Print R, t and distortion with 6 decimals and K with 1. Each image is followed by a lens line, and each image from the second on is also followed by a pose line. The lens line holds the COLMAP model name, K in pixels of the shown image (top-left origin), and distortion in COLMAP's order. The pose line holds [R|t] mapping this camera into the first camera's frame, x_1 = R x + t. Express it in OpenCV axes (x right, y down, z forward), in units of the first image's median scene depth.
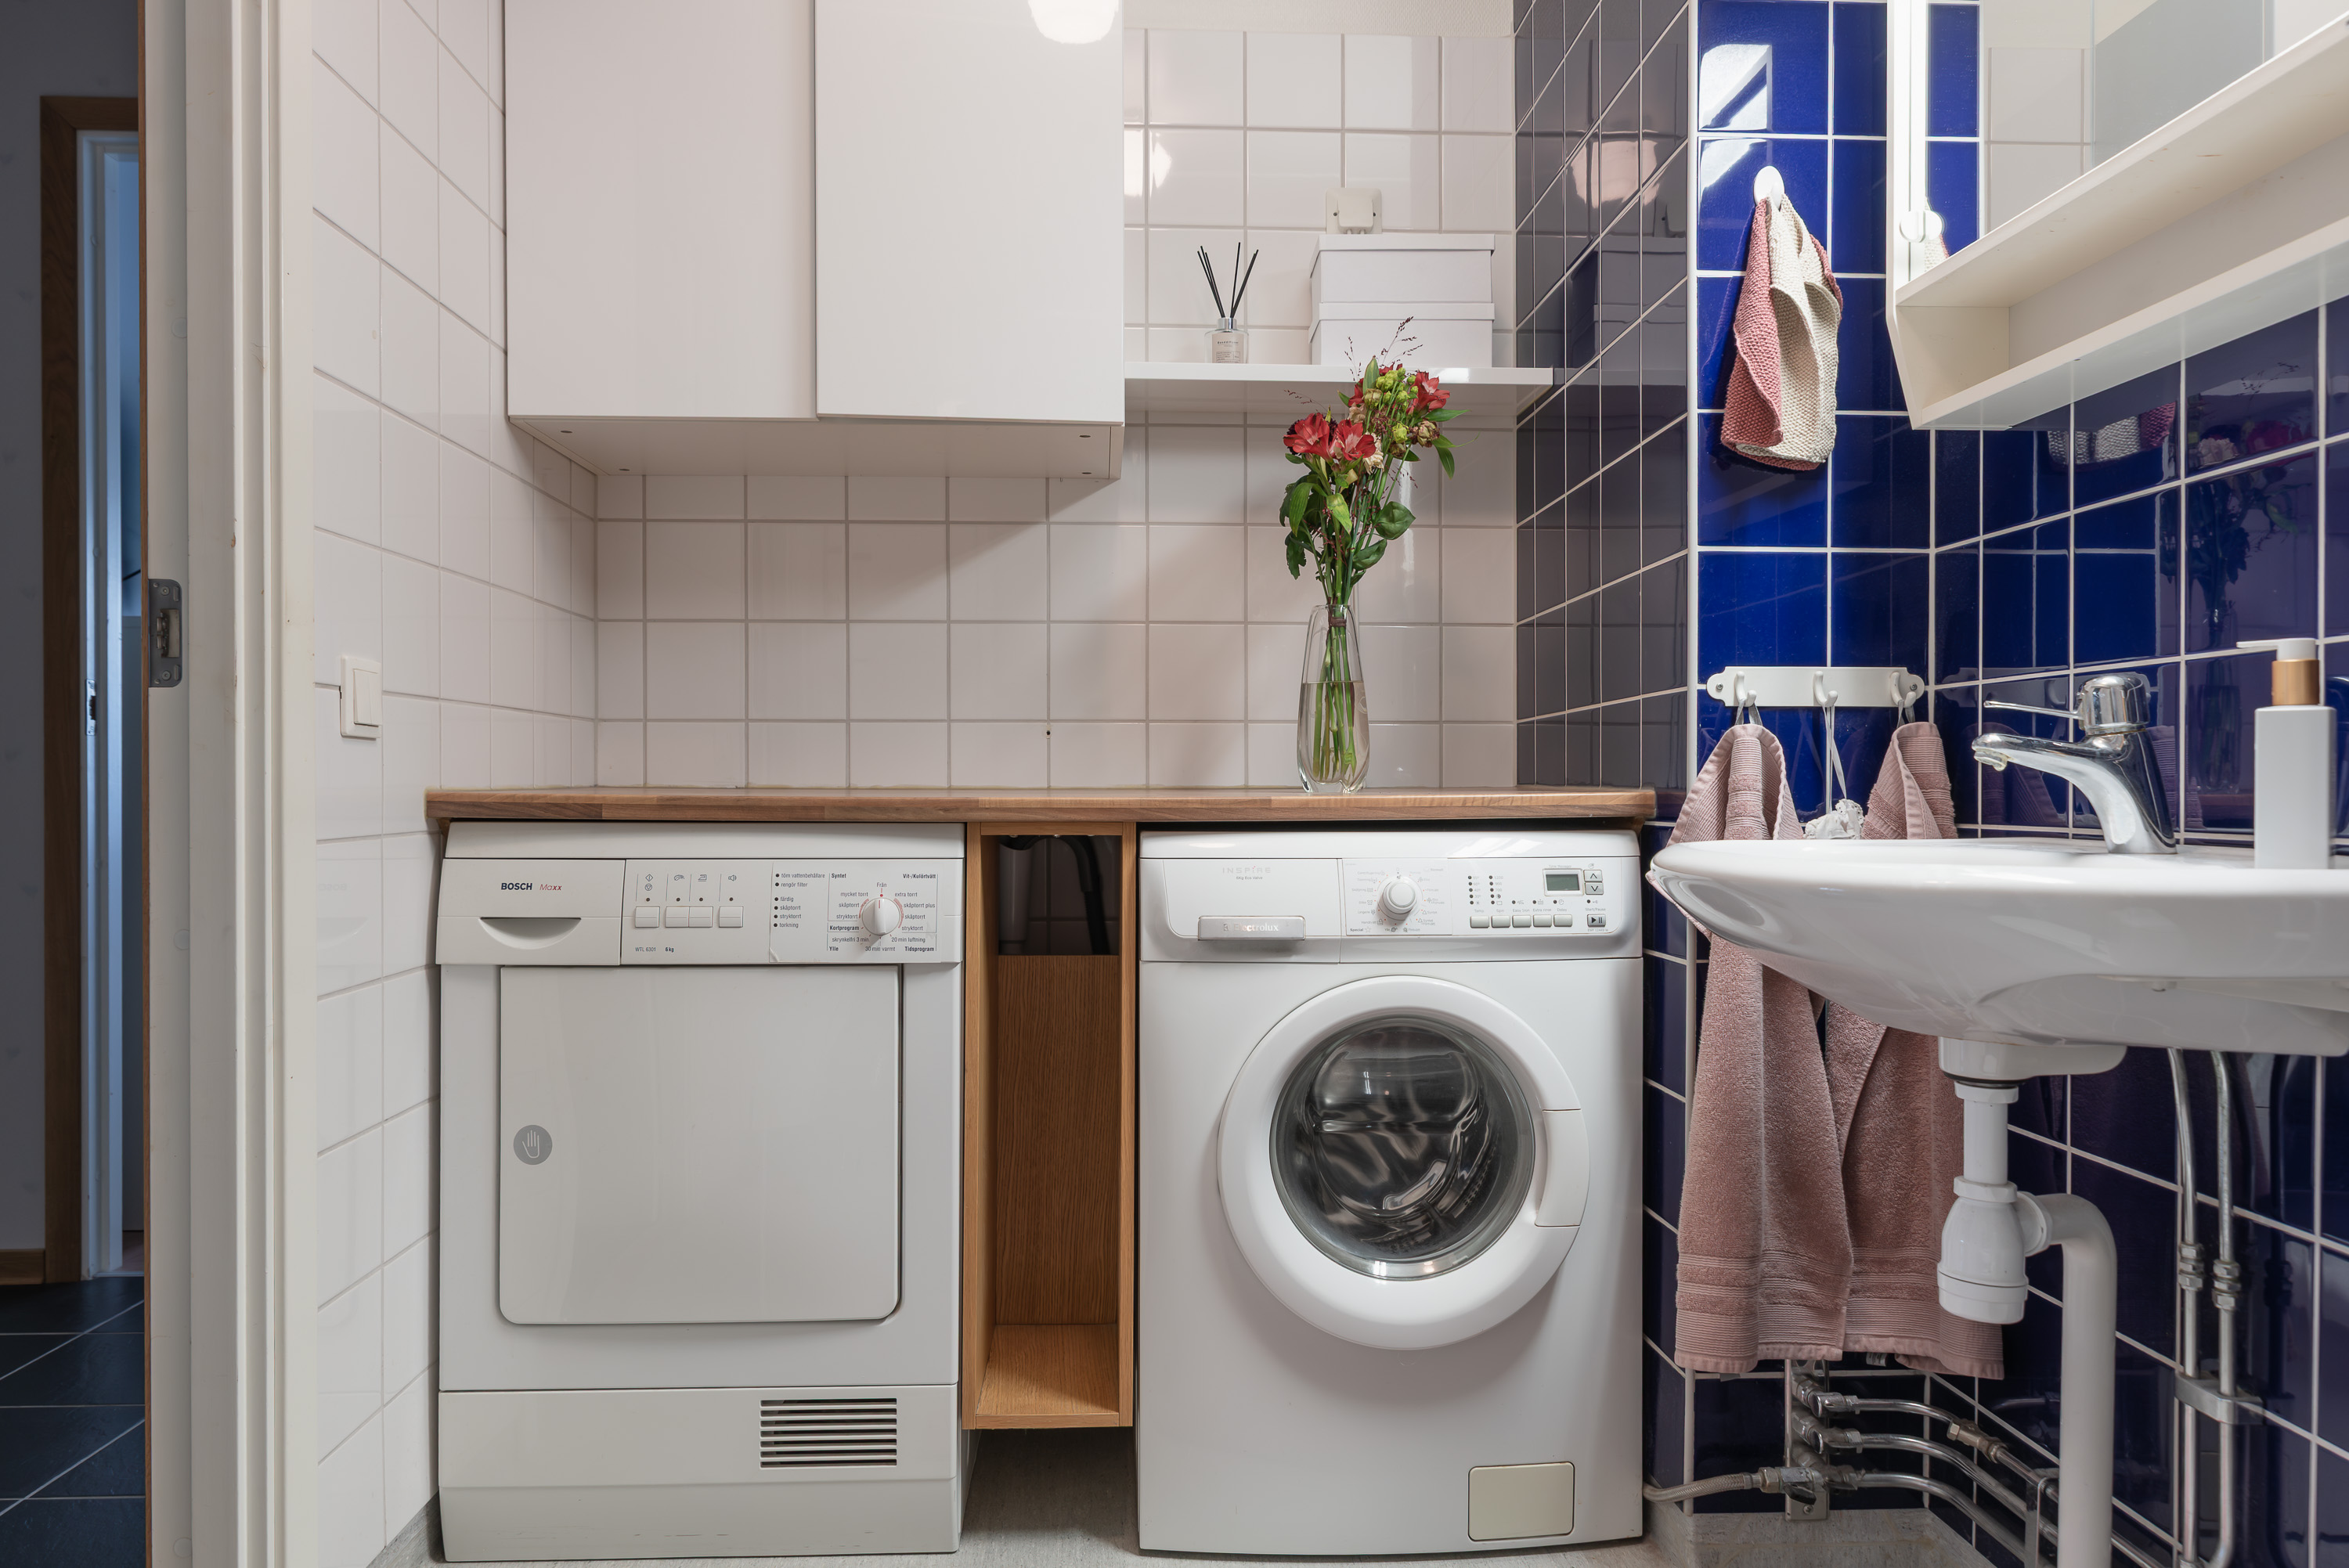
lens RADIAL K [[1583.2, 0, 1178.2], [0, 1583.2, 783.4], [0, 0, 1]] dist [0.005209, 0.002792]
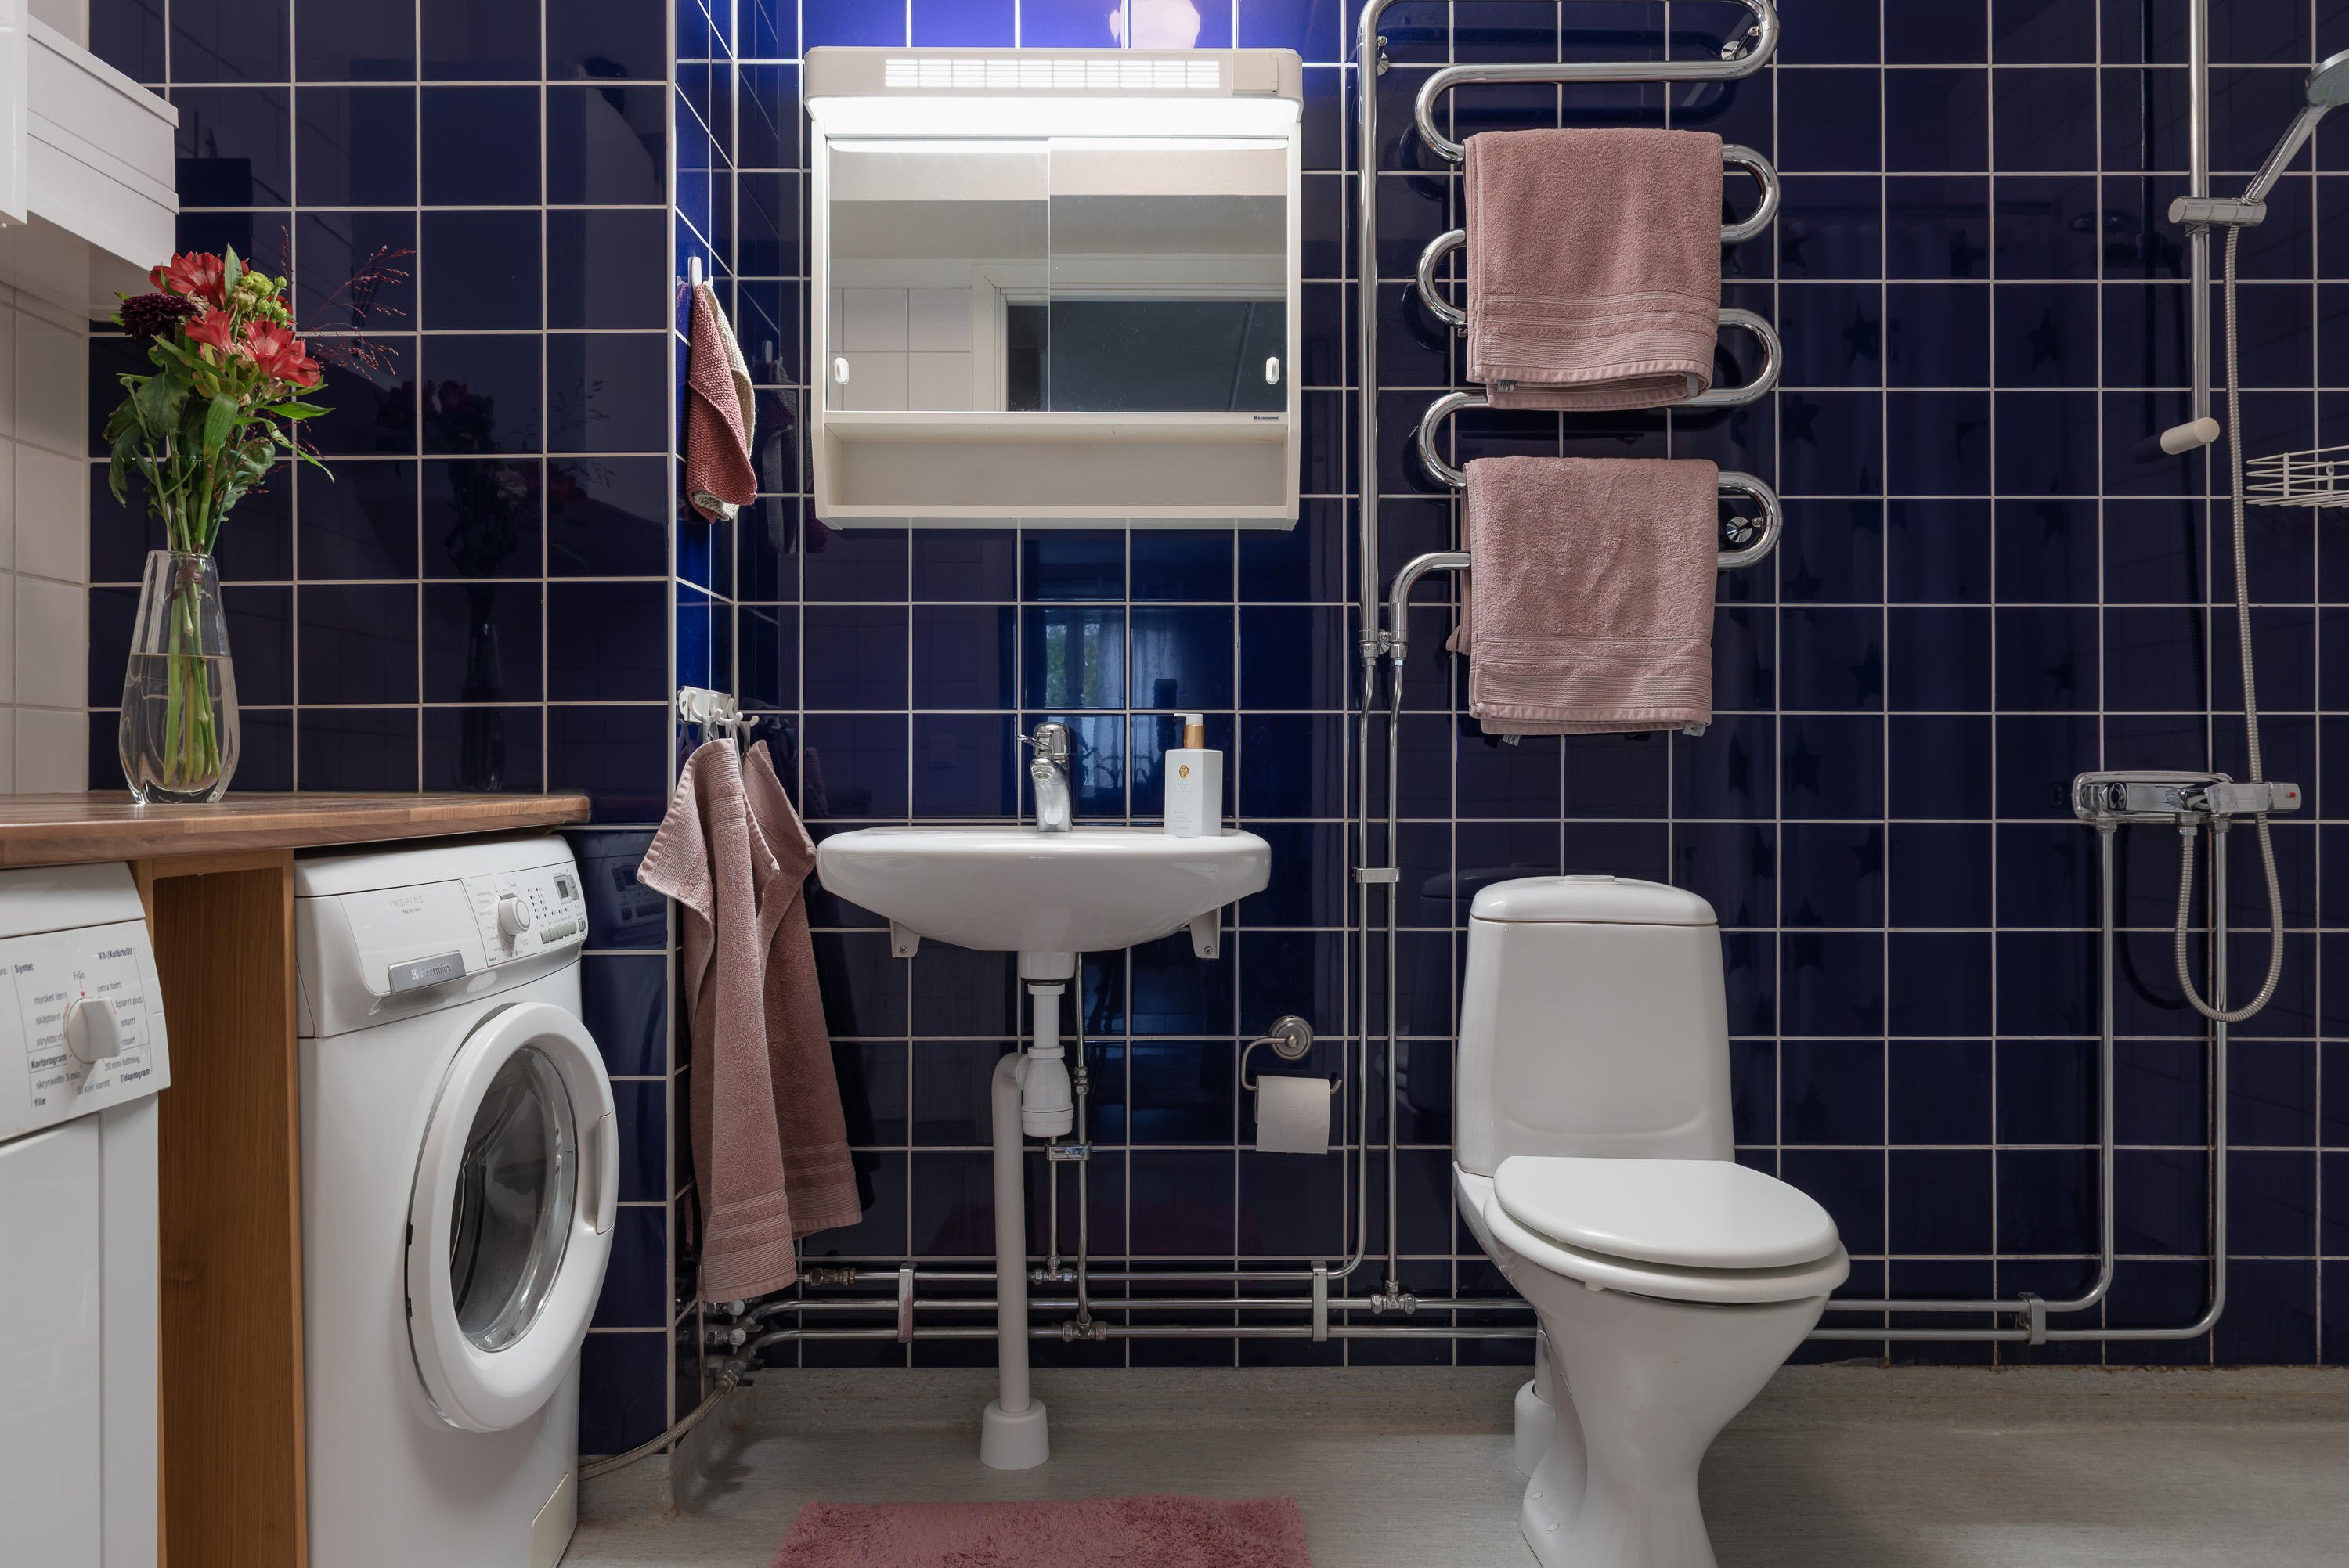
lens RADIAL K [[1583.2, 0, 1175.4], [0, 1583.2, 784.0], [0, 0, 1]] dist [0.005209, 0.002792]
pose [[0.036294, -0.003107, 0.999336, -0.770900], [0.001077, 0.999995, 0.003070, -0.006464], [-0.999341, 0.000965, 0.036297, 0.607049]]
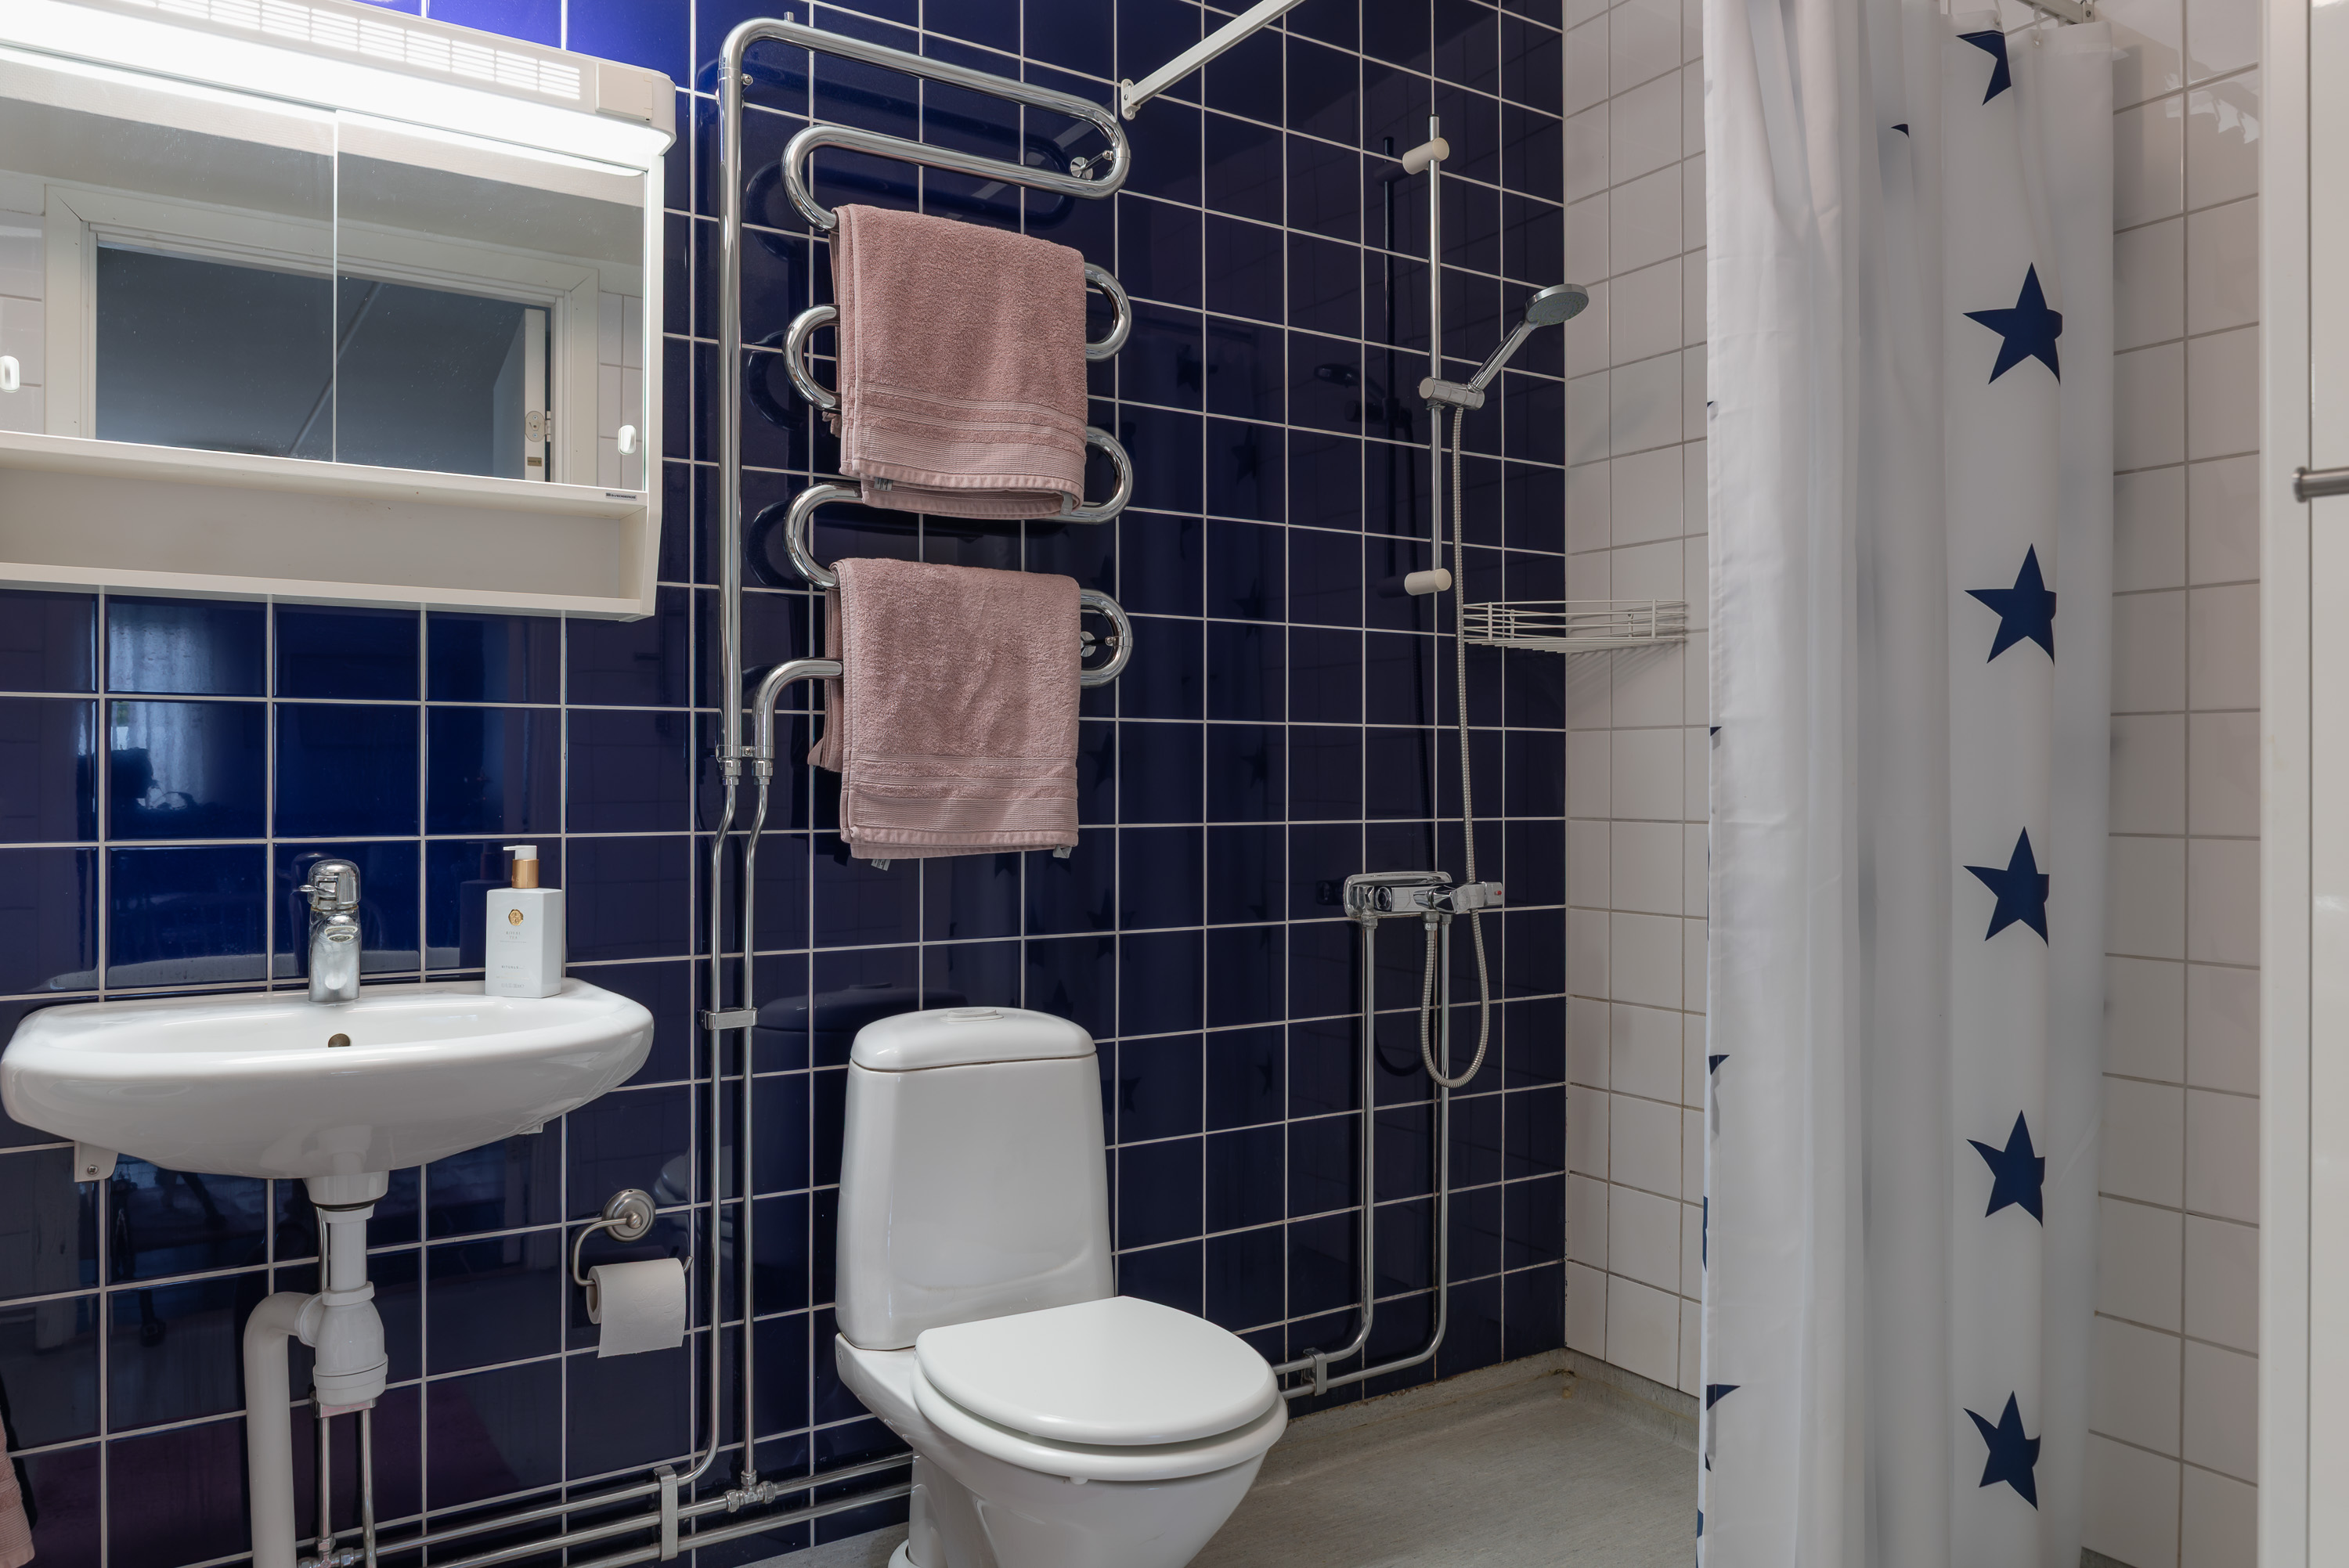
lens RADIAL K [[1636.1, 0, 1173.5], [0, 1636.1, 784.4], [0, 0, 1]] dist [-0.019322, -0.003693]
pose [[-0.511336, -0.006115, 0.859359, -0.647402], [-0.000657, 0.999977, 0.006725, -0.102665], [-0.859381, 0.002874, -0.511328, 0.811920]]
